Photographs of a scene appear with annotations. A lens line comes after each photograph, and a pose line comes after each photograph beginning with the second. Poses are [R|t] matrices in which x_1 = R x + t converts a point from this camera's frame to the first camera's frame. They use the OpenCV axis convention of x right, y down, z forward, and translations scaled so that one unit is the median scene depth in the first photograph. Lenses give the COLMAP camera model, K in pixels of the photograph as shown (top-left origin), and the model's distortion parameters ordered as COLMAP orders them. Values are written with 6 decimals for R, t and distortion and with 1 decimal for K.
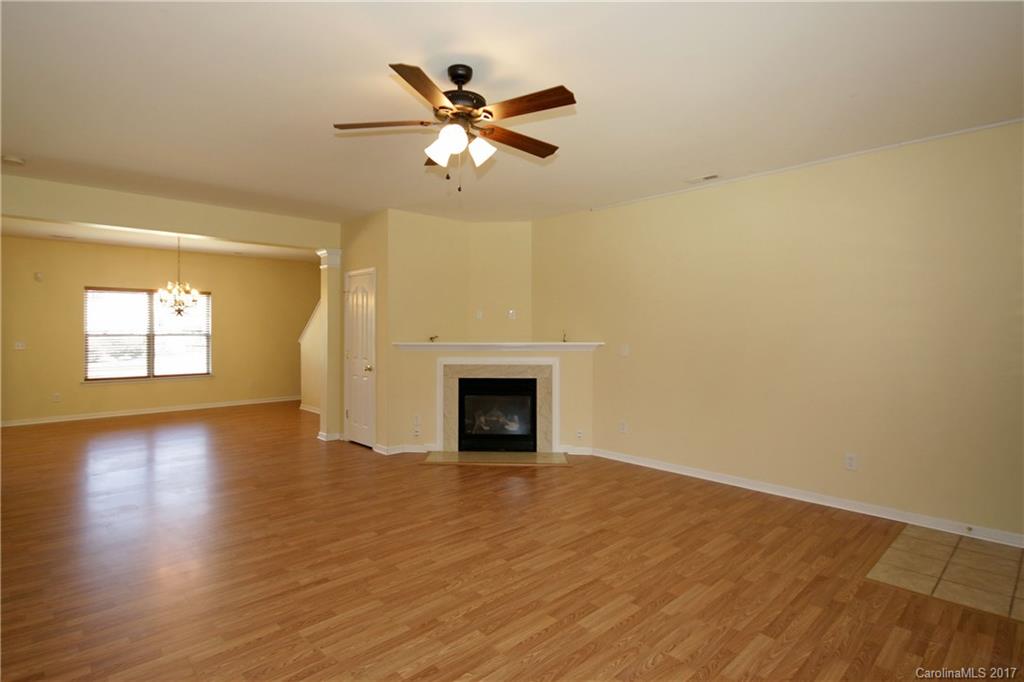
lens RADIAL K [[526.6, 0, 511.8], [0, 526.6, 332.3], [0, 0, 1]] dist [0.001067, 0.000809]
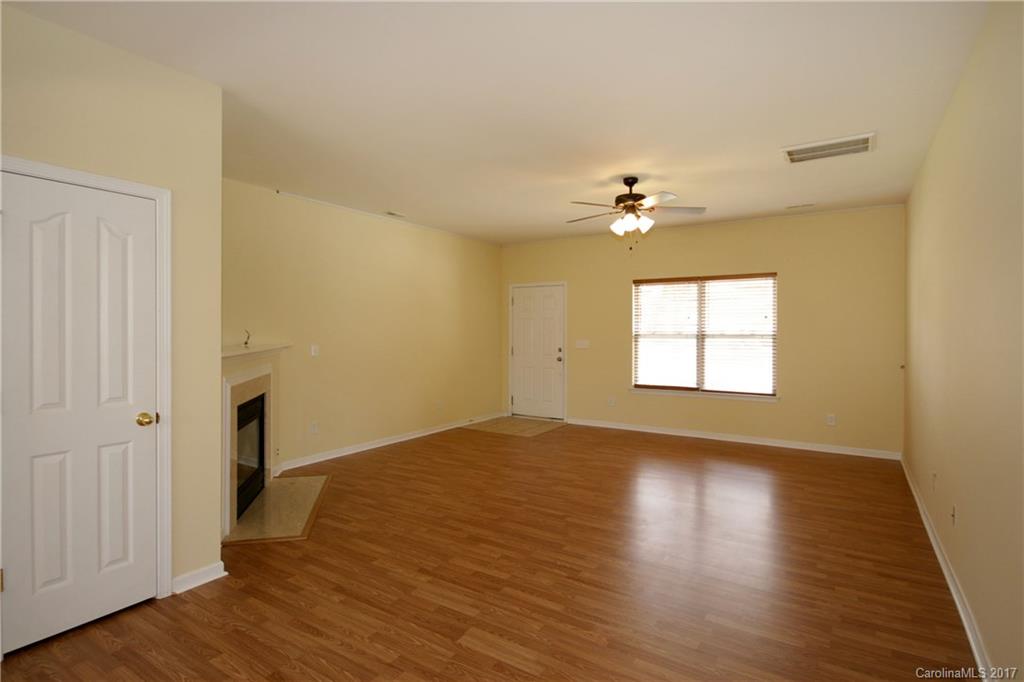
lens RADIAL K [[490.2, 0, 514.1], [0, 490.2, 333.6], [0, 0, 1]] dist [0.000656, 0.000207]
pose [[-0.221408, -0.002306, 0.975178, -1.174542], [0.003259, 0.999990, 0.003104, 0.000441], [-0.975176, 0.003865, -0.221399, 1.285625]]
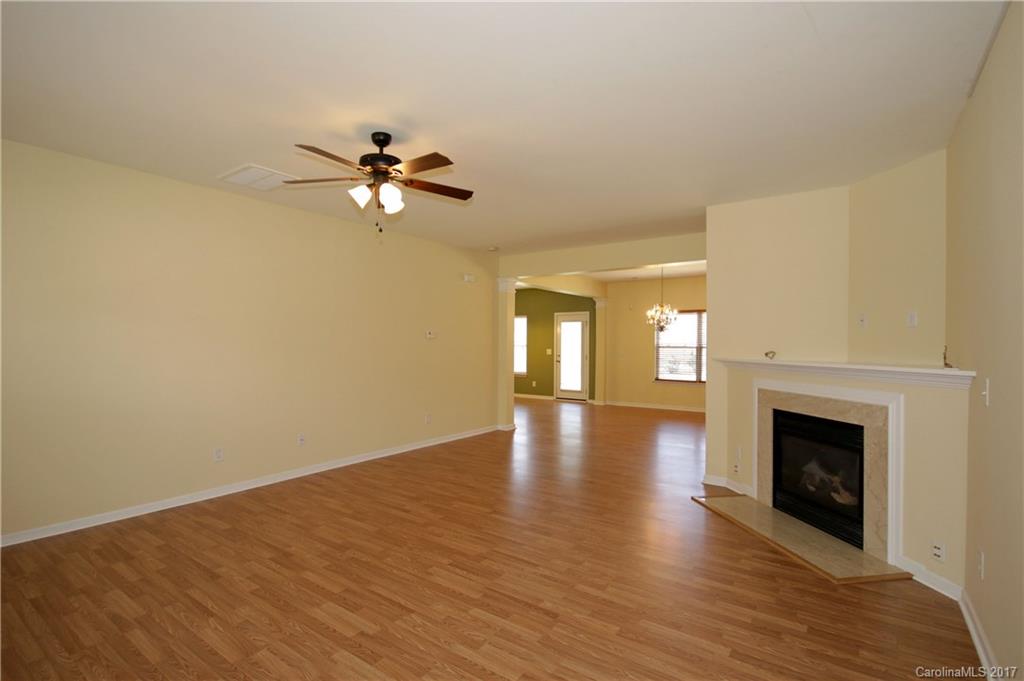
lens RADIAL K [[509.5, 0, 512.0], [0, 509.5, 340.5], [0, 0, 1]] dist [0.001818, 0.000294]
pose [[0.167262, -0.003379, -0.985907, 0.873817], [-0.007398, 0.999962, -0.004682, -0.004360], [0.985885, 0.008077, 0.167231, 0.824859]]
